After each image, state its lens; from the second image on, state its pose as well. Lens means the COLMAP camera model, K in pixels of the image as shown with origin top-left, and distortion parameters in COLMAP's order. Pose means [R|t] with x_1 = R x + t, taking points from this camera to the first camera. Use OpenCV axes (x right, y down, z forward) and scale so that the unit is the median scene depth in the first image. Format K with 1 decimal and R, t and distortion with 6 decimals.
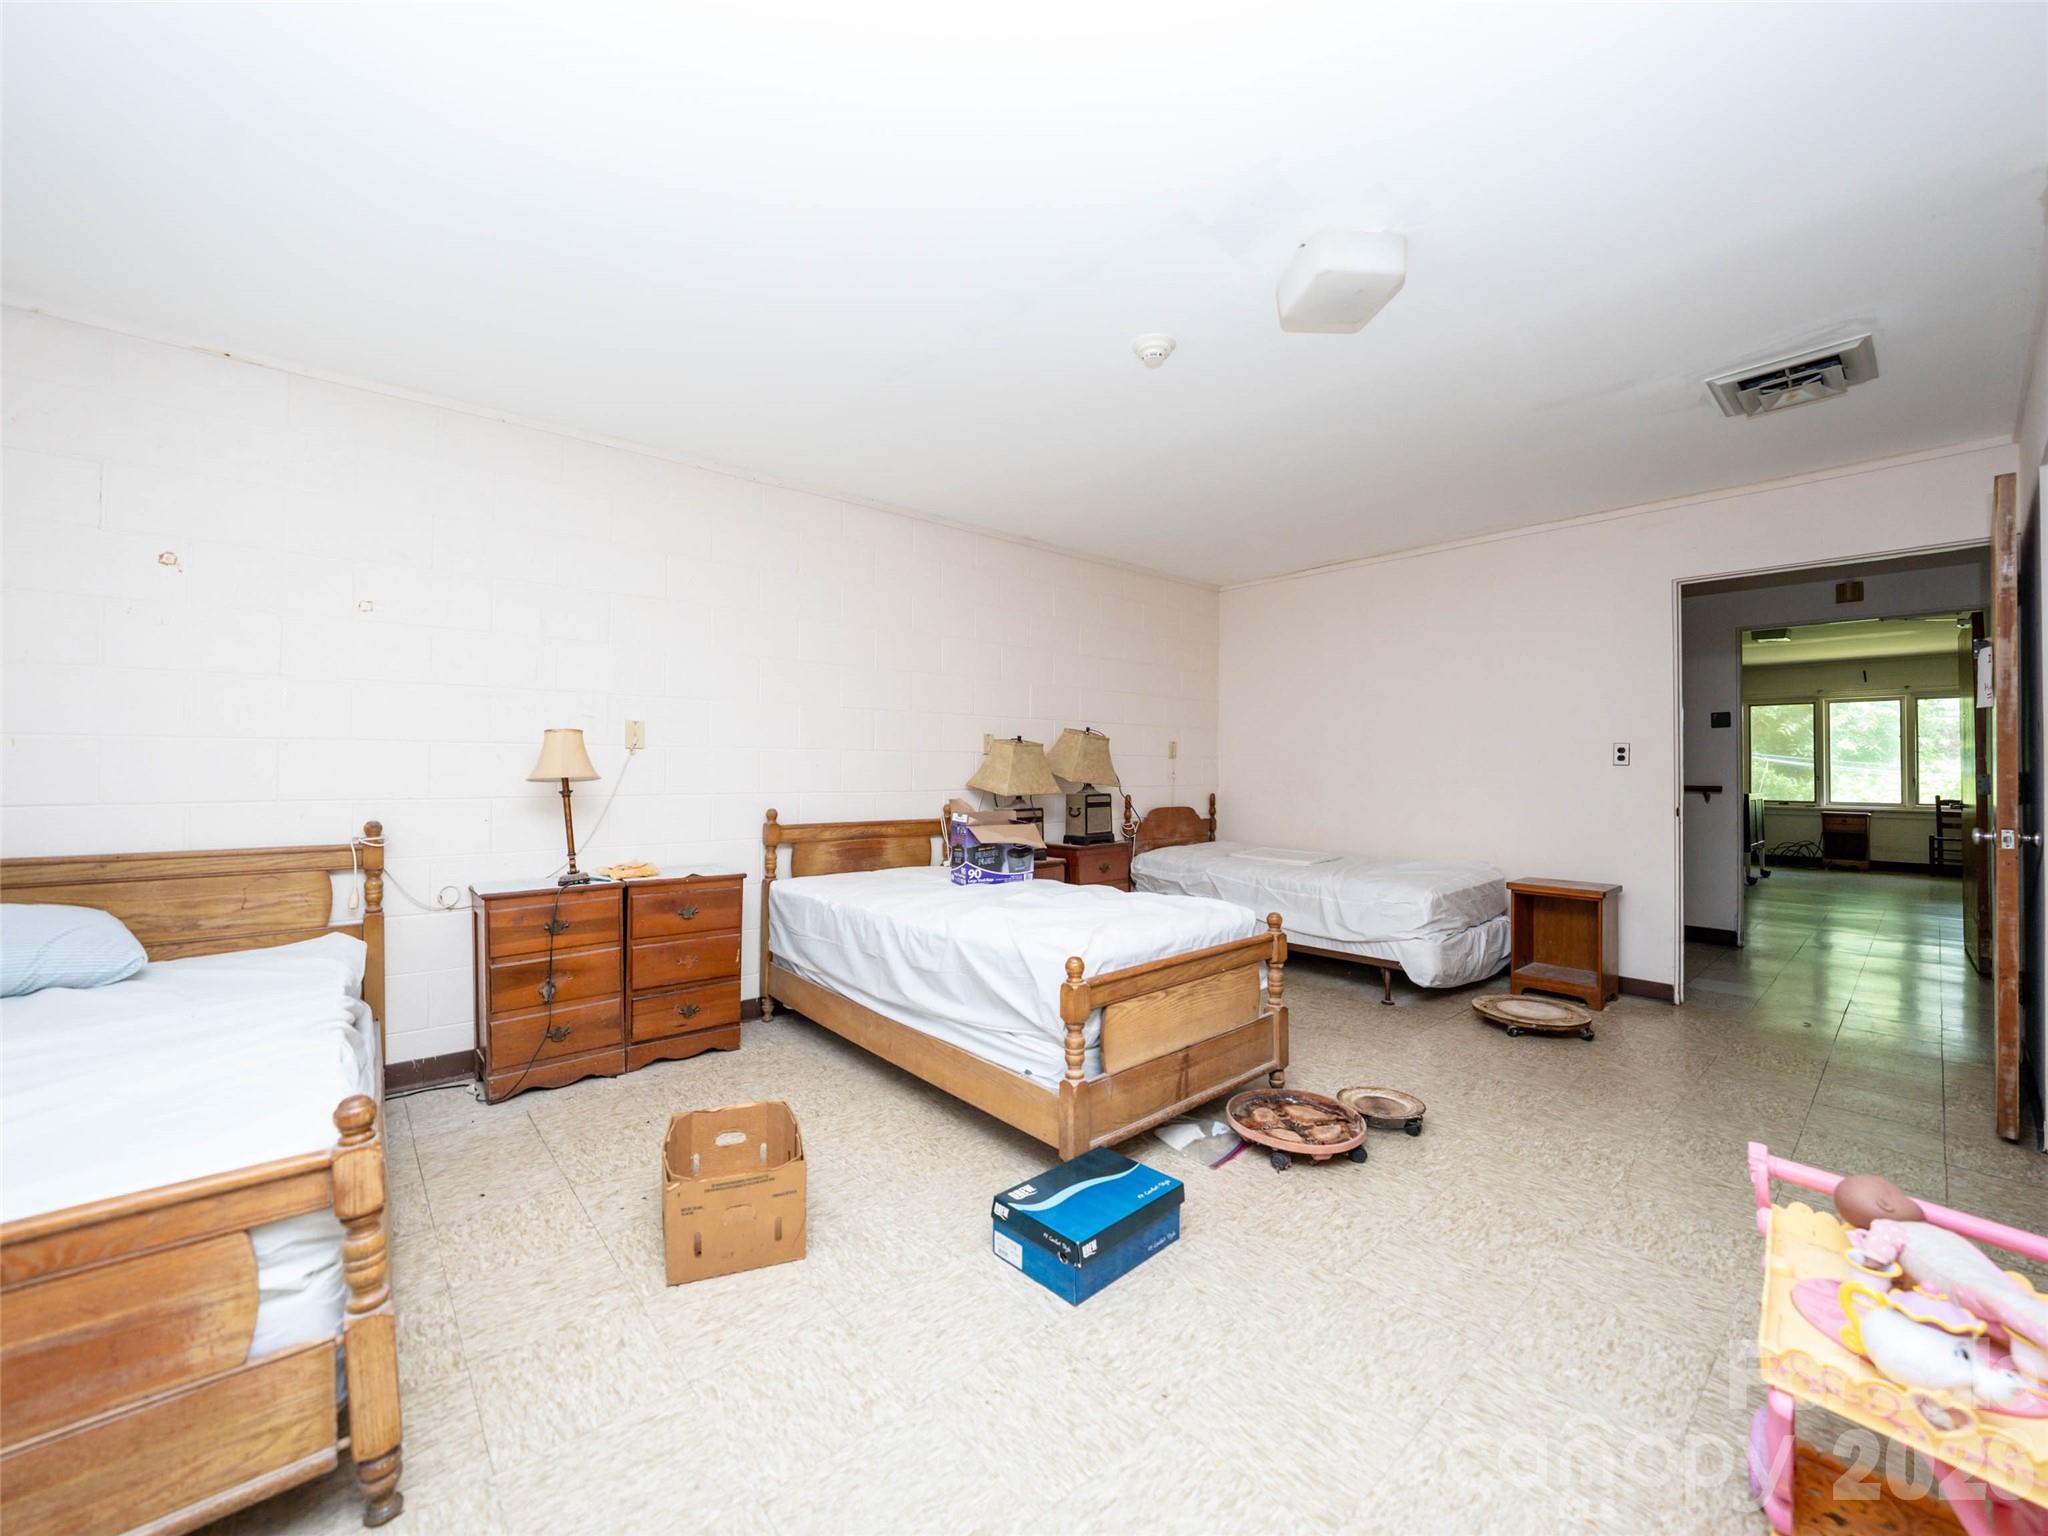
lens RADIAL K [[796.4, 0, 1064.4], [0, 796.4, 764.0], [0, 0, 1]] dist [0.001907, 0.000336]
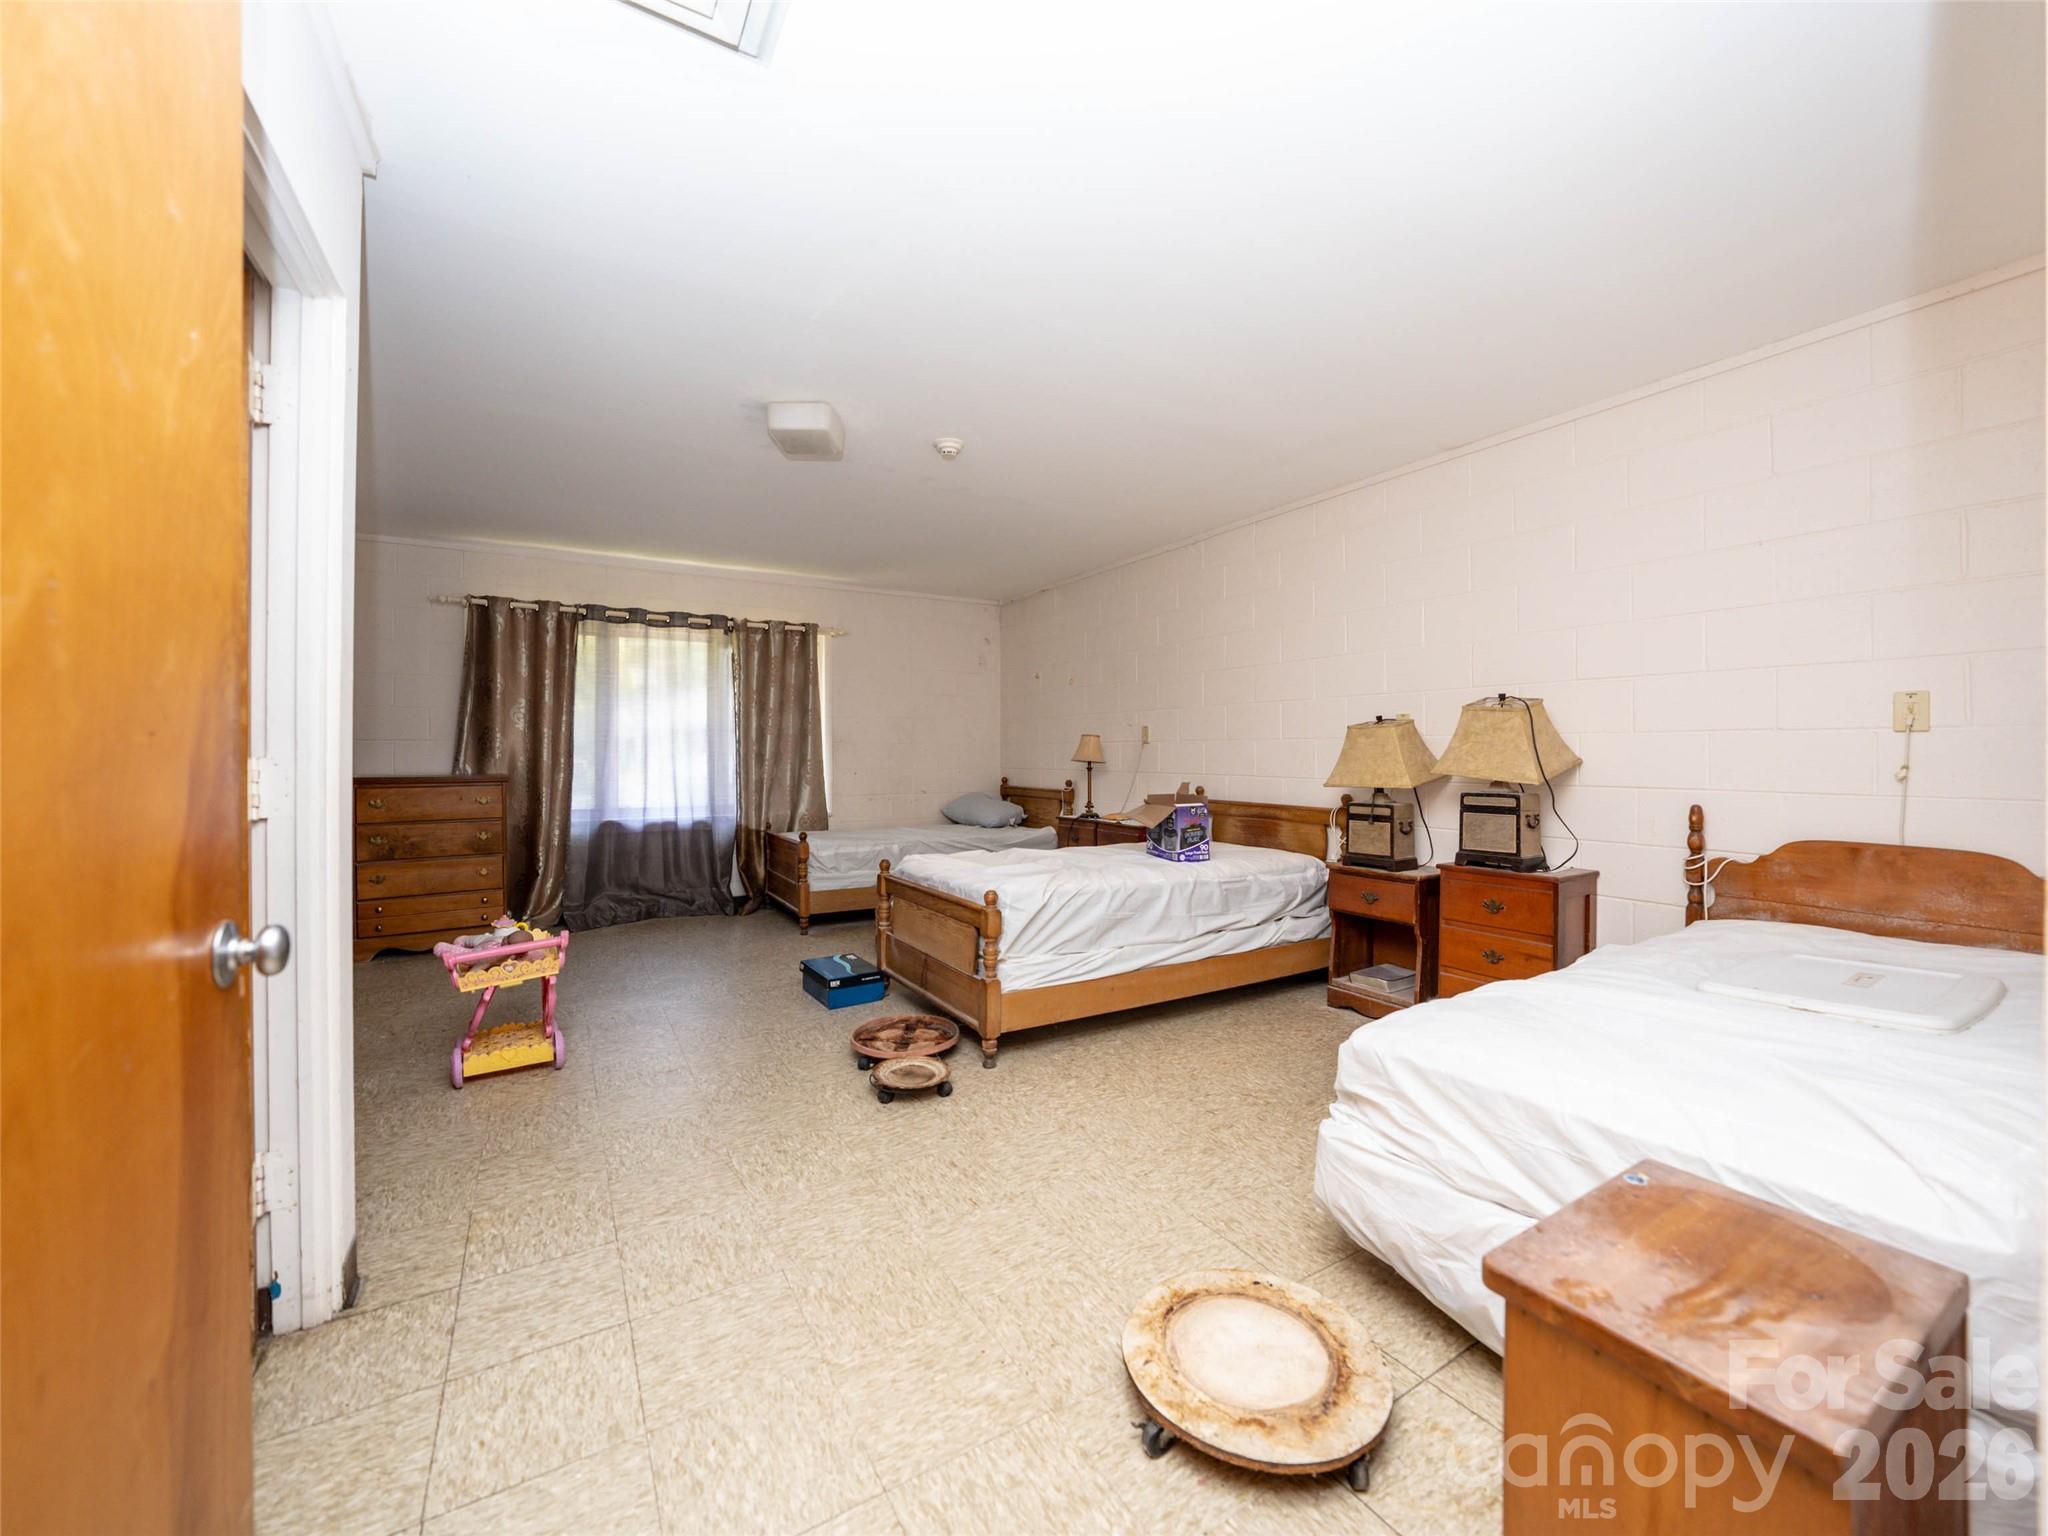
lens RADIAL K [[796.4, 0, 1022.3], [0, 796.4, 763.4], [0, 0, 1]] dist [0.001907, 0.000336]
pose [[-0.192666, 0.005670, -0.981248, 0.955962], [0.002597, 0.999983, 0.005268, 0.009590], [0.981261, -0.001533, -0.192677, 0.921820]]
